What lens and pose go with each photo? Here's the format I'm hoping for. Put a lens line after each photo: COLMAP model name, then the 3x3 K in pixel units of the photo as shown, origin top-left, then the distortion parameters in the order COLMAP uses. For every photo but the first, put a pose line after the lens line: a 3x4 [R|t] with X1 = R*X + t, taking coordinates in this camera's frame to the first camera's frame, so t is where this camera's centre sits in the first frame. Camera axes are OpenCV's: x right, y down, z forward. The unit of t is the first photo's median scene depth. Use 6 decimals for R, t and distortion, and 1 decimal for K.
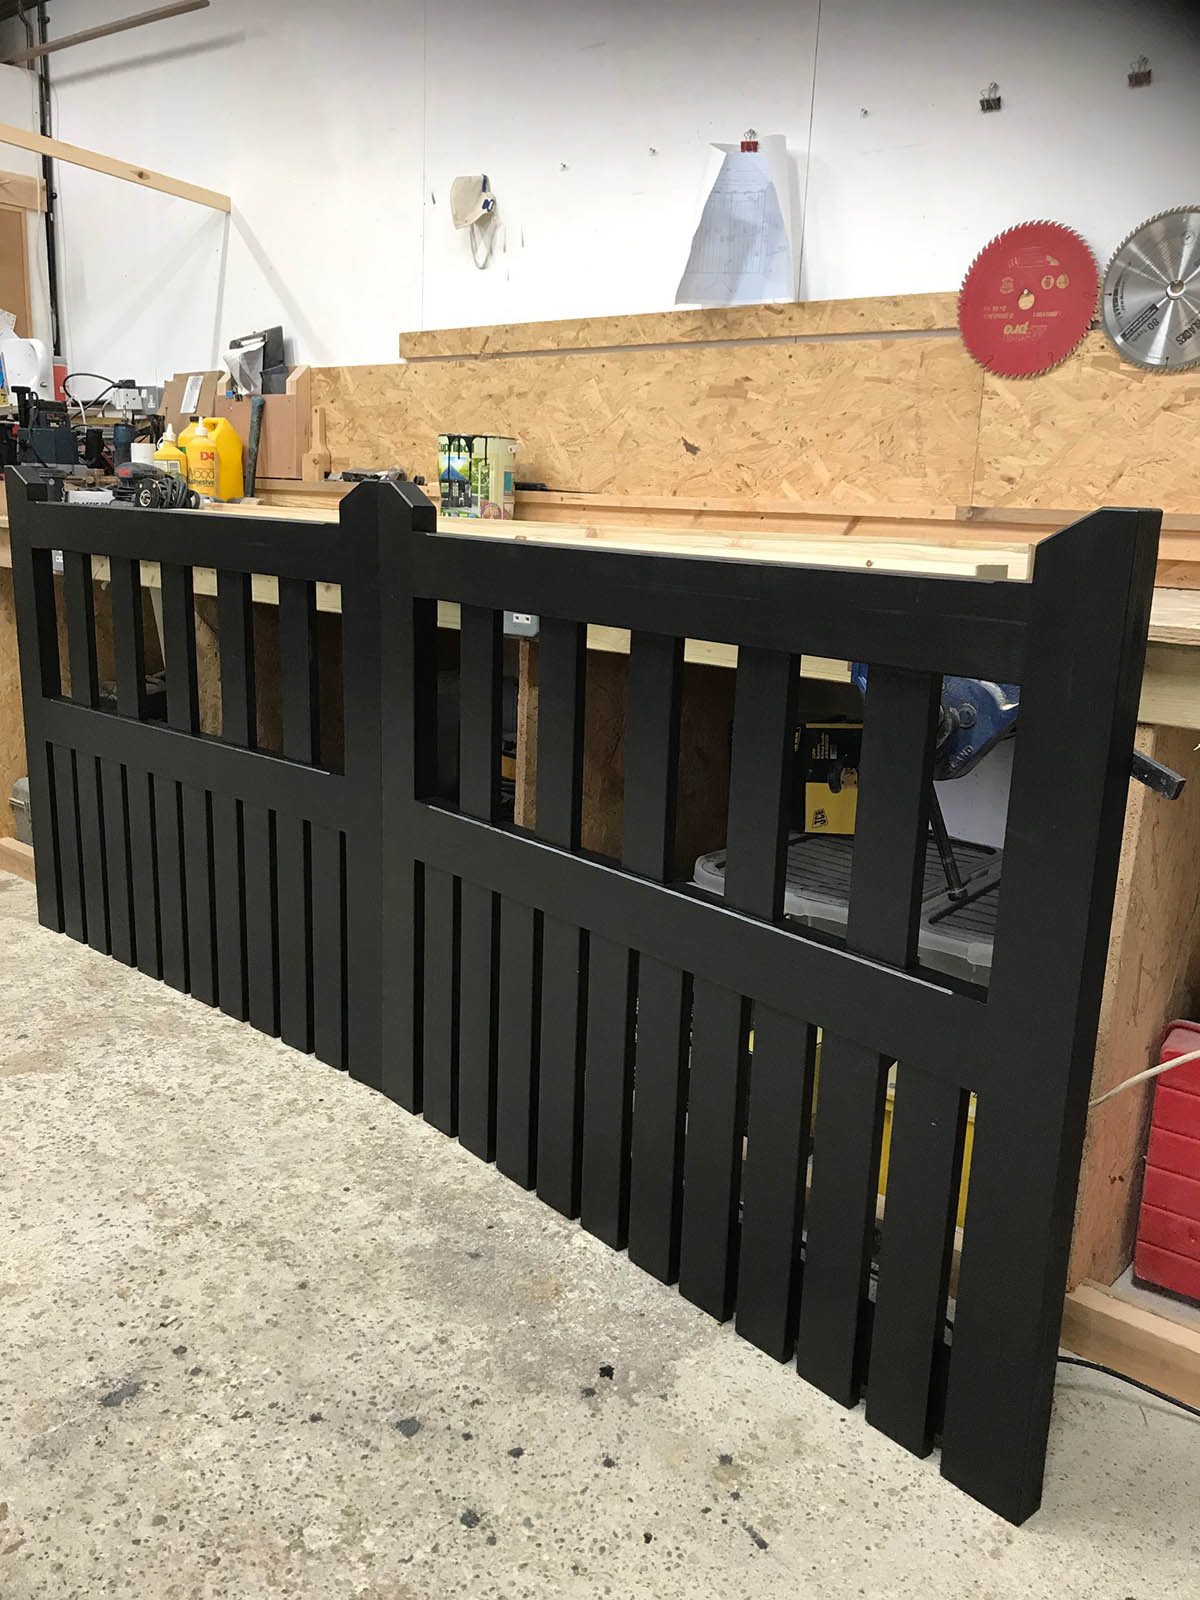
lens RADIAL K [[1339.7, 0, 609.4], [0, 1339.7, 800.9], [0, 0, 1]] dist [0.010342, -0.002883]
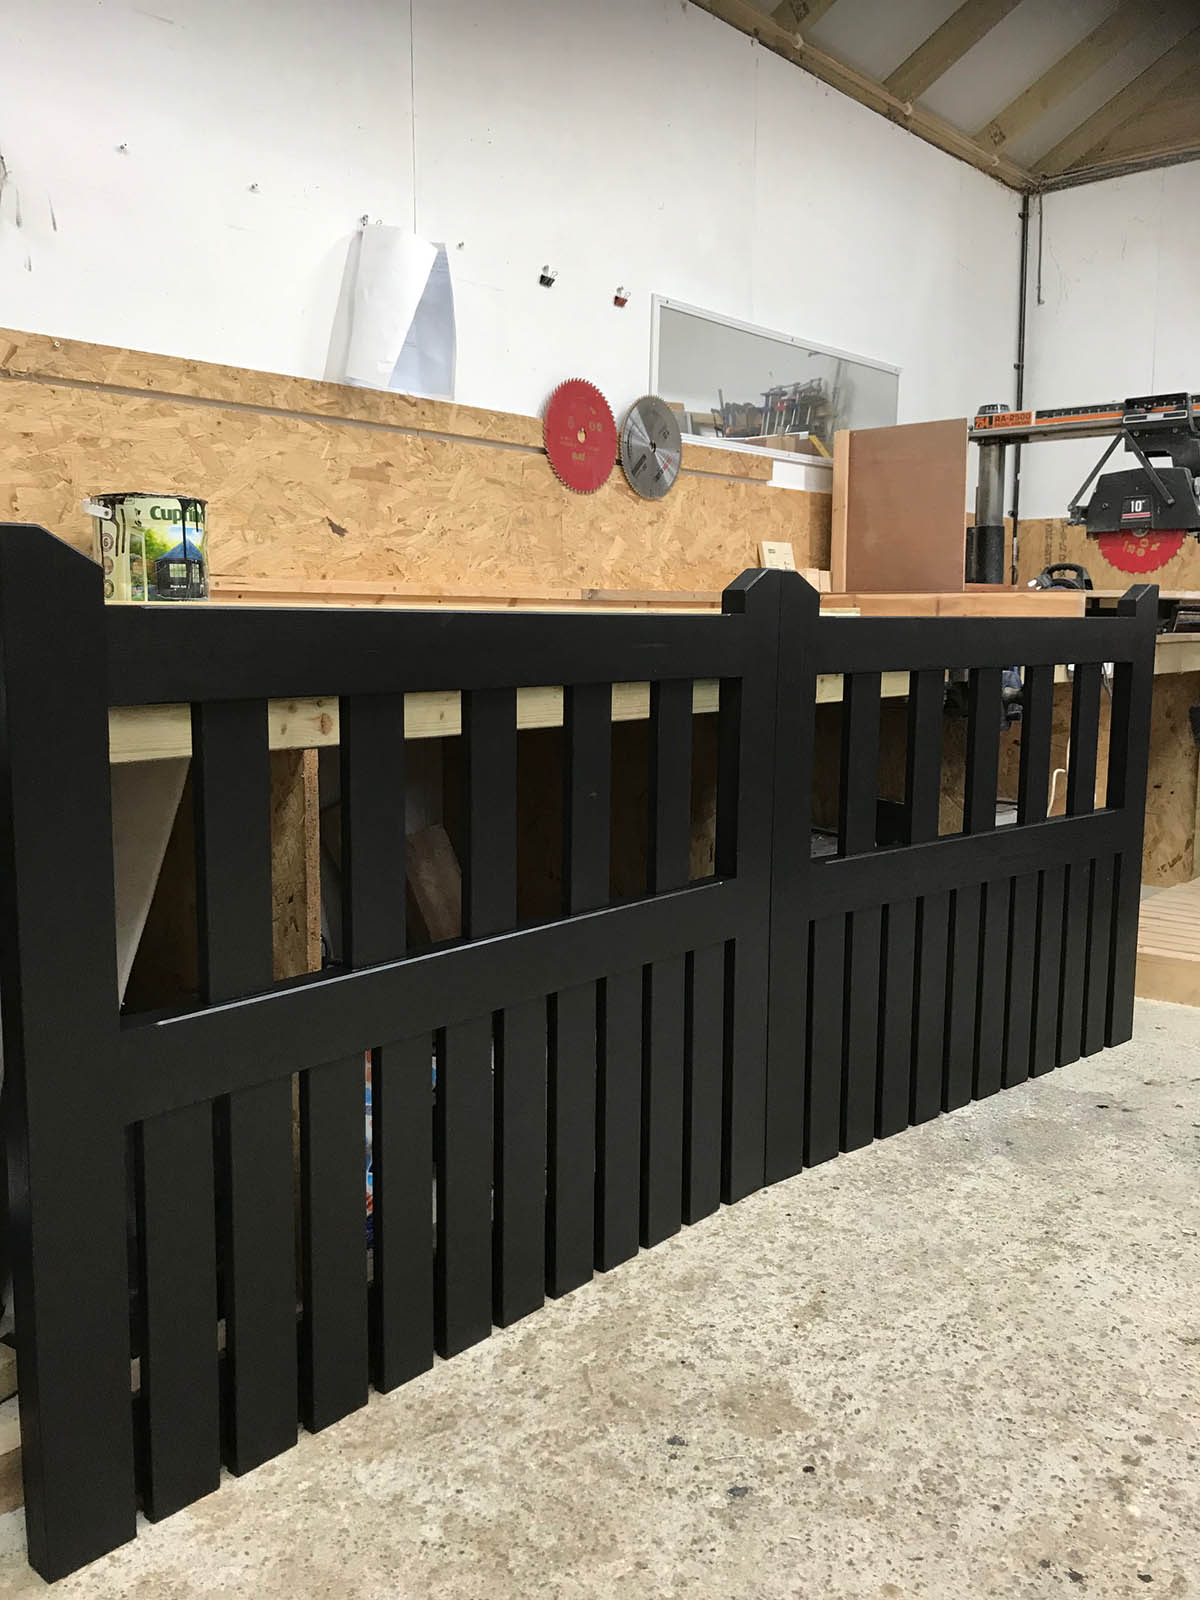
lens RADIAL K [[1339.7, 0, 609.4], [0, 1339.7, 800.9], [0, 0, 1]] dist [0.010342, -0.002883]
pose [[-0.014806, -0.167355, 0.985785, -1.024335], [0.223495, 0.960396, 0.166402, -0.226163], [-0.974593, 0.222782, 0.023184, 0.969571]]
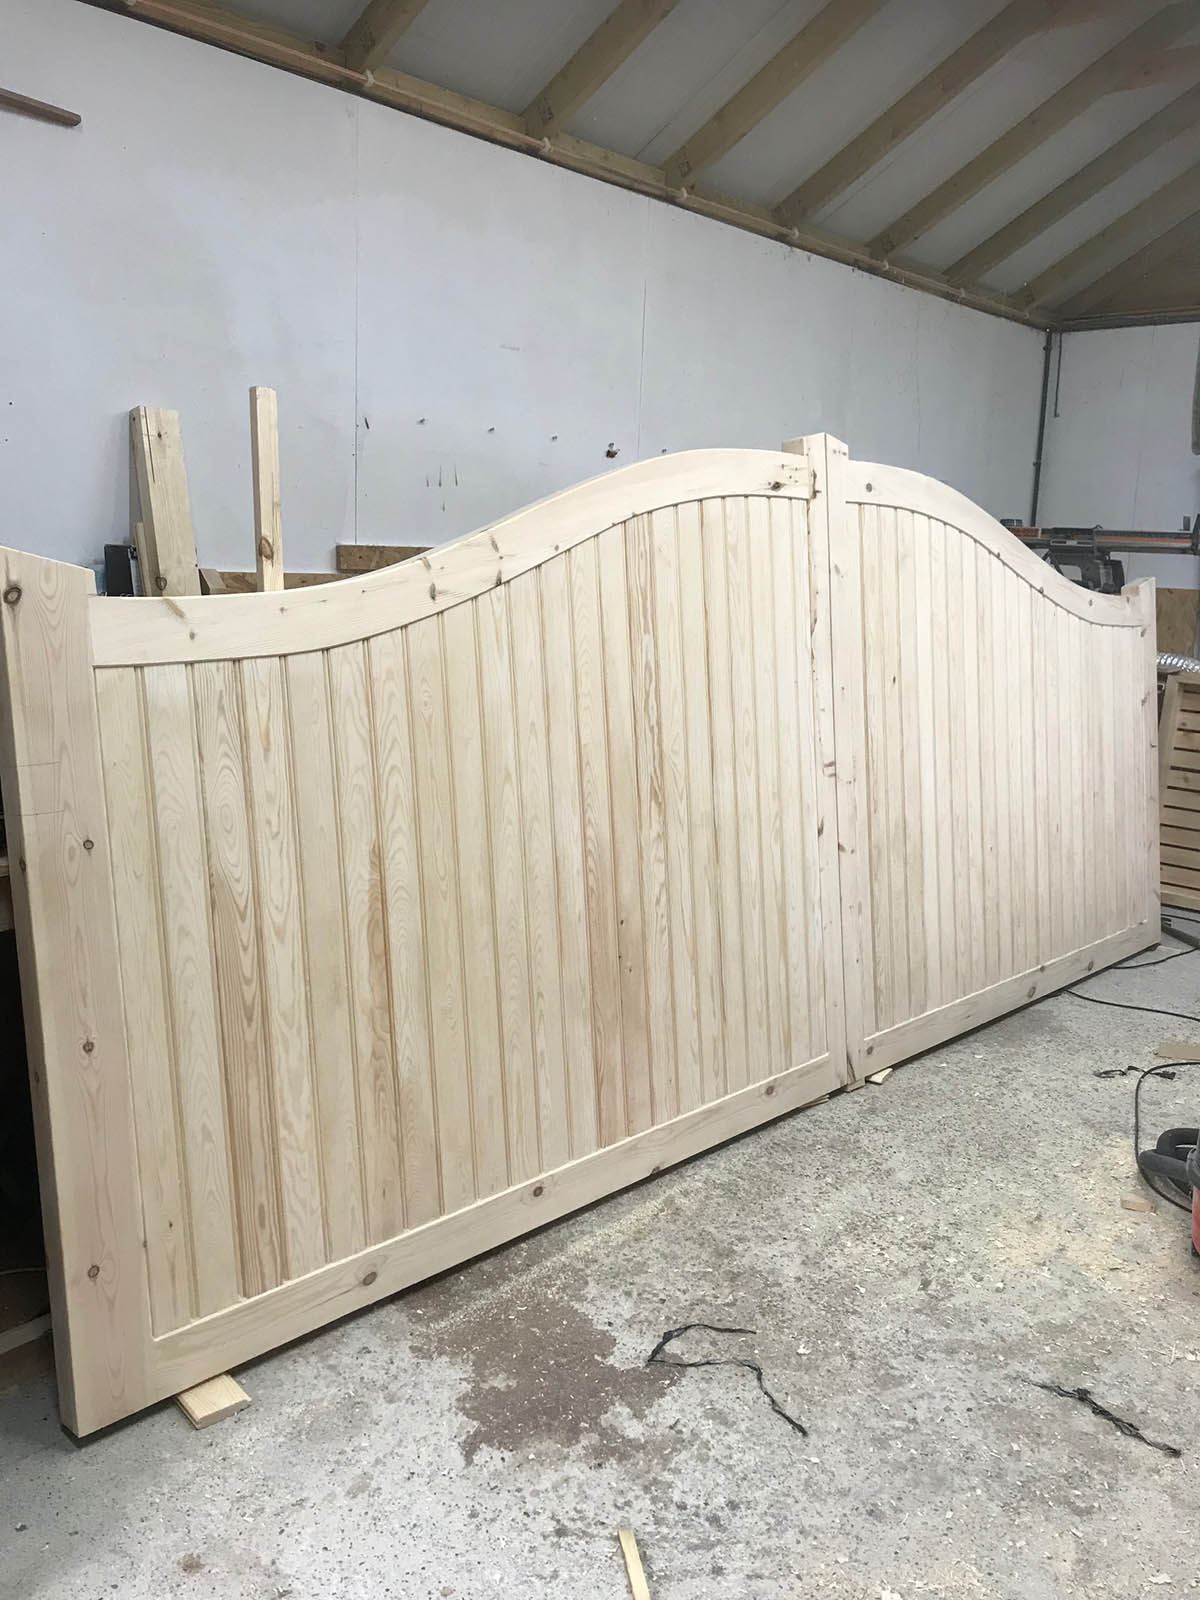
lens RADIAL K [[1339.7, 0, 609.4], [0, 1339.7, 800.9], [0, 0, 1]] dist [0.010342, -0.002883]
pose [[0.007546, -0.221475, 0.975137, -1.654497], [0.186586, 0.958350, 0.216218, -0.478202], [-0.982410, 0.180315, 0.048556, 1.084431]]
